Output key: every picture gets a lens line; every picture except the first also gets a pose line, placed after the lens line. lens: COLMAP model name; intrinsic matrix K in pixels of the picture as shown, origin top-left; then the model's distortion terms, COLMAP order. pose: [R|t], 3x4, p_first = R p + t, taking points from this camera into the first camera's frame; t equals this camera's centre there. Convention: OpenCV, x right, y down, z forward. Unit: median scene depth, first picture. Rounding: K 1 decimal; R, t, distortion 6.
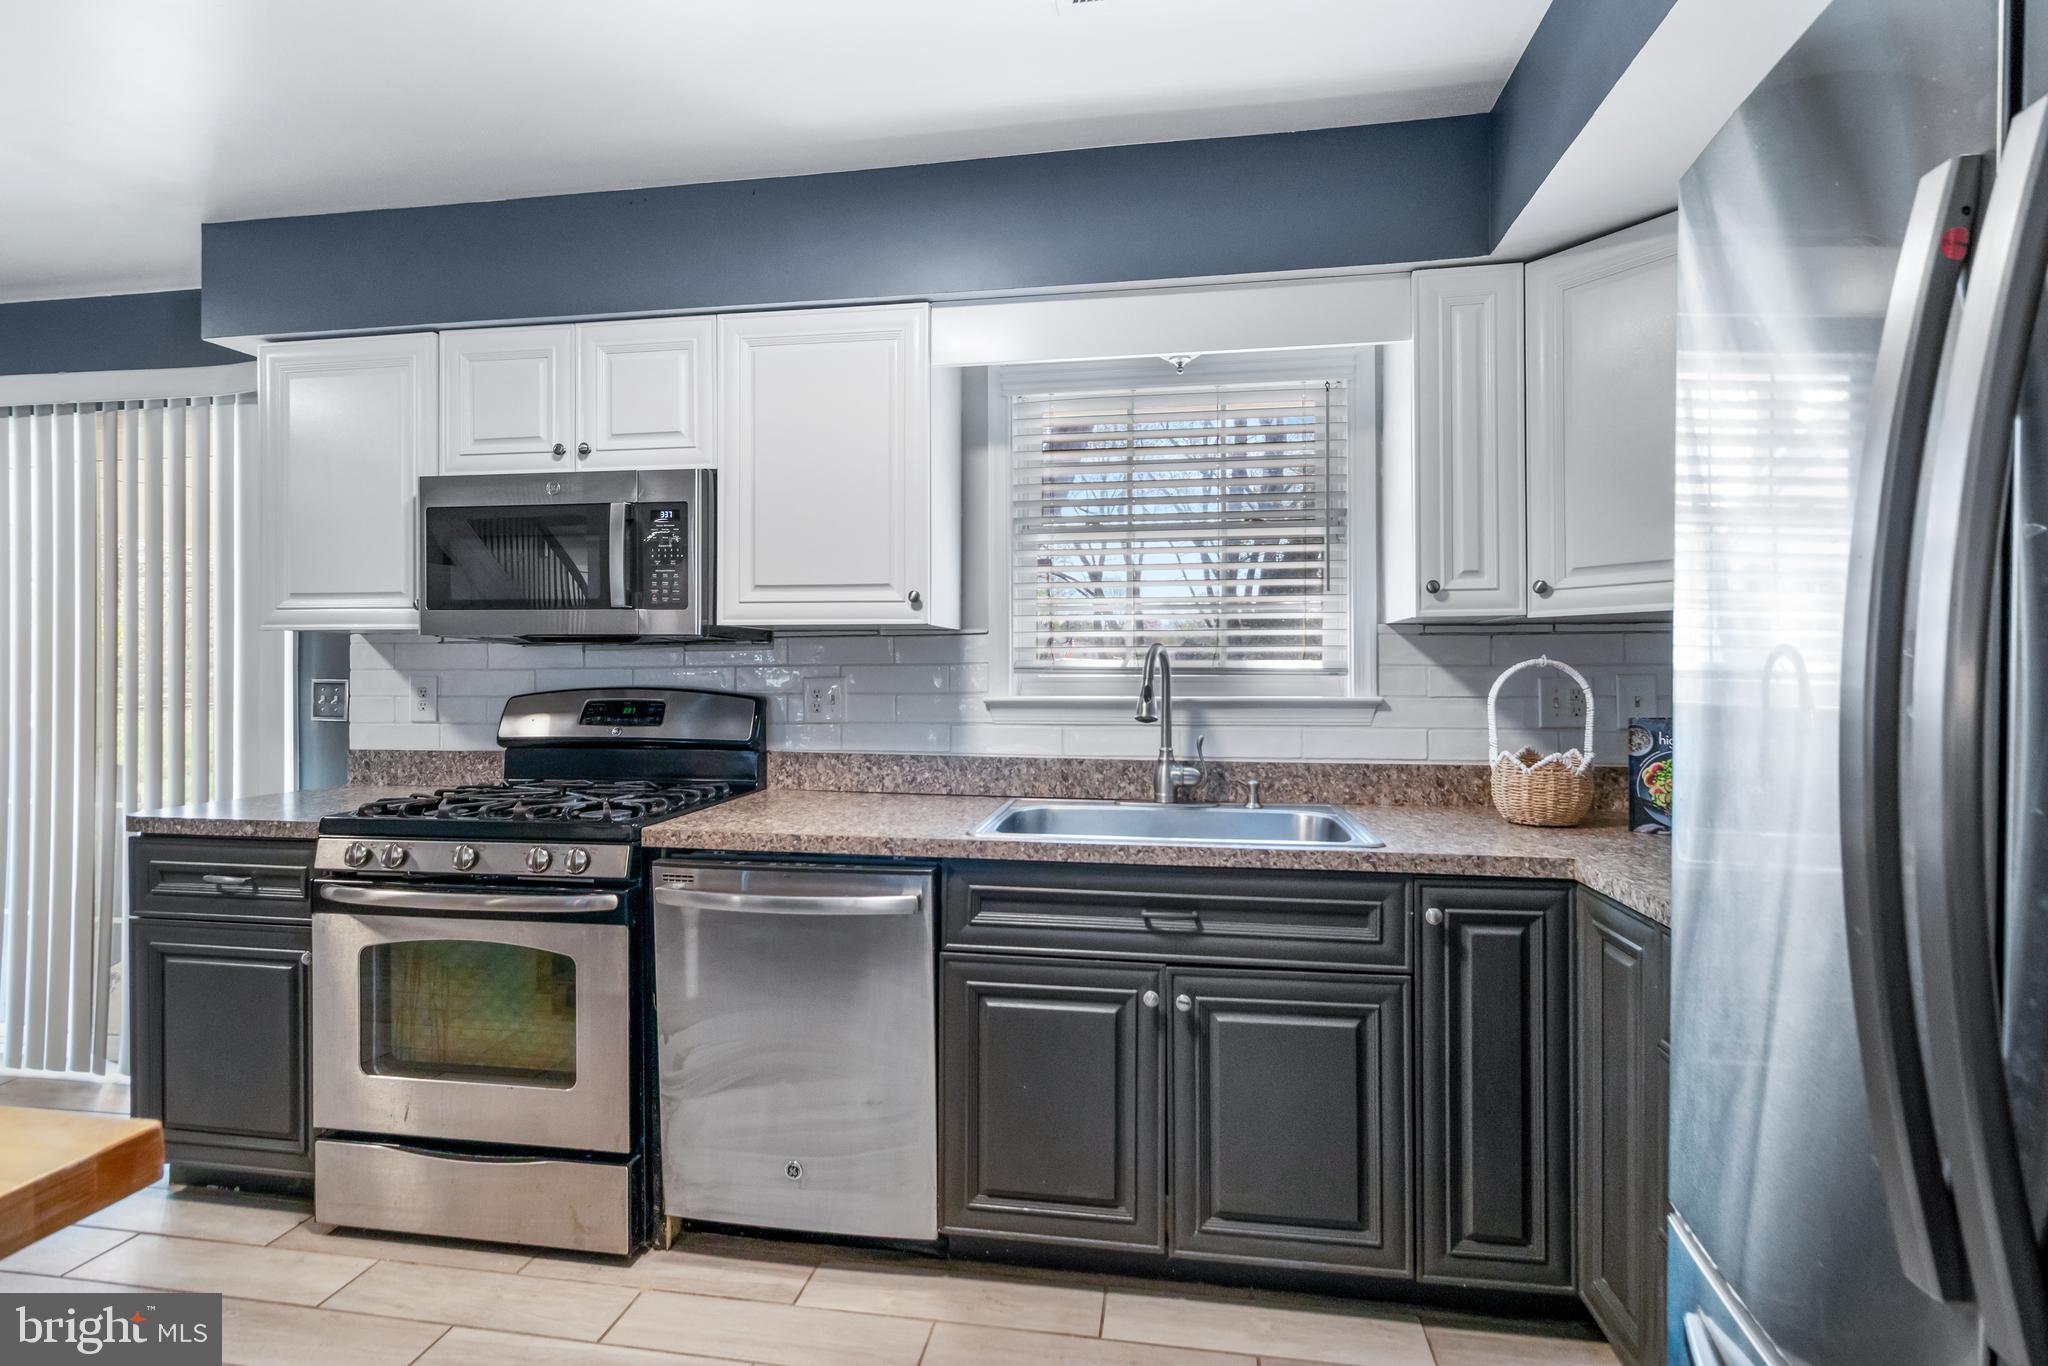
lens RADIAL K [[926.3, 0, 1031.9], [0, 926.3, 678.0], [0, 0, 1]] dist [-0.002759, -0.000261]
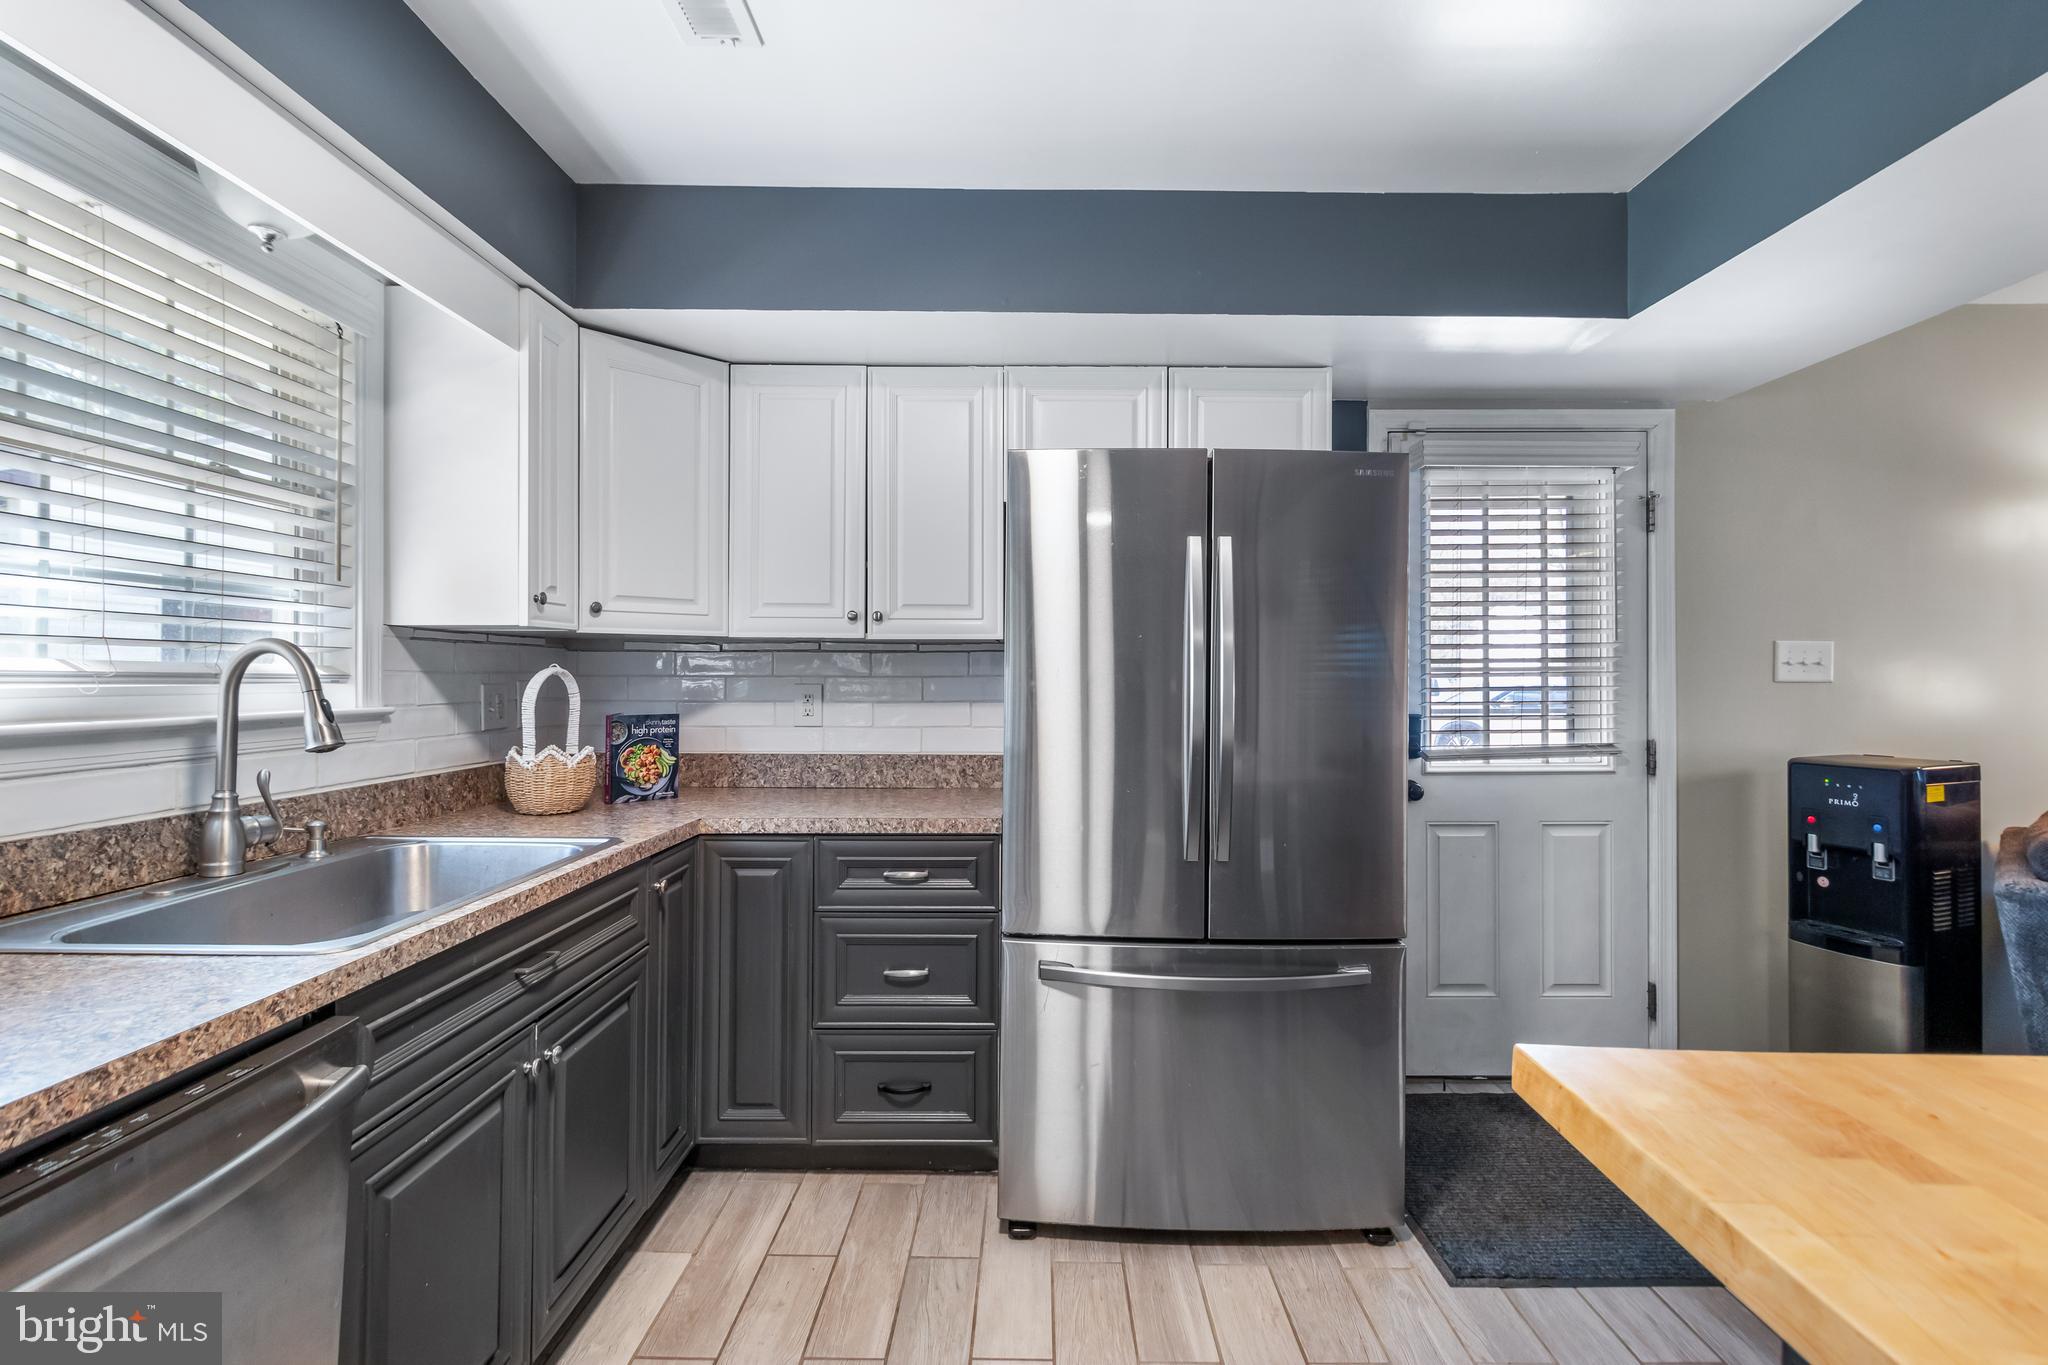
lens RADIAL K [[952.3, 0, 1035.7], [0, 952.3, 670.4], [0, 0, 1]] dist [0.002308, 0.000716]
pose [[-0.150066, 0.004552, 0.988666, -0.625307], [-0.002401, 0.999985, -0.004969, -0.011182], [-0.988673, -0.003119, -0.150053, 0.526097]]
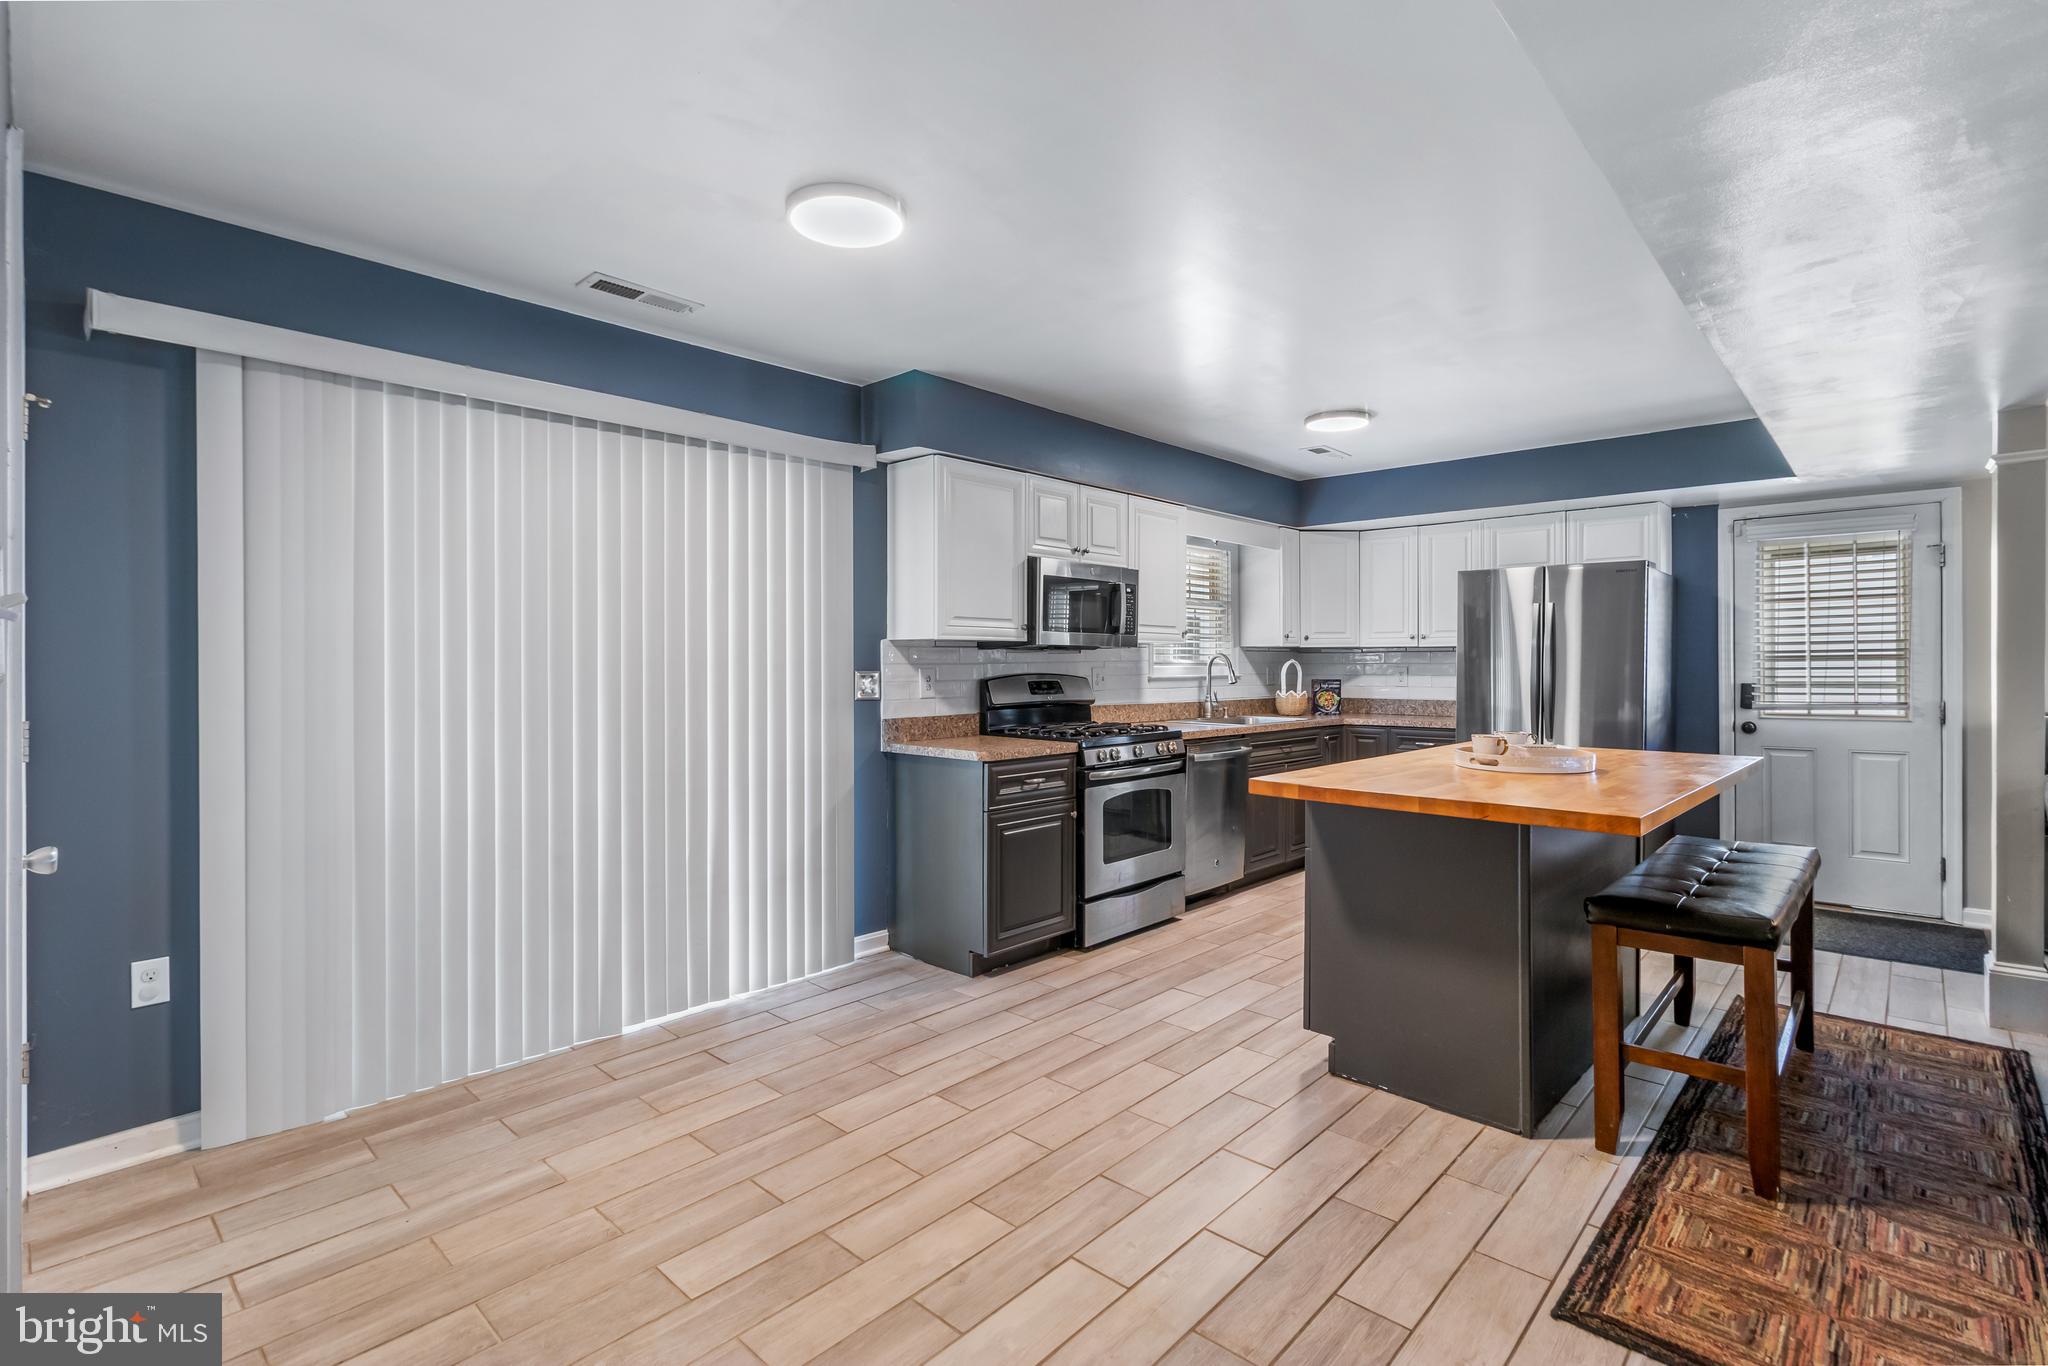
lens RADIAL K [[952.3, 0, 1035.7], [0, 952.3, 670.9], [0, 0, 1]] dist [0.002308, 0.000716]
pose [[0.559327, -0.006997, 0.828918, -2.214782], [0.002754, 0.999975, 0.006583, -0.008240], [-0.828943, -0.001399, 0.559332, -0.035735]]
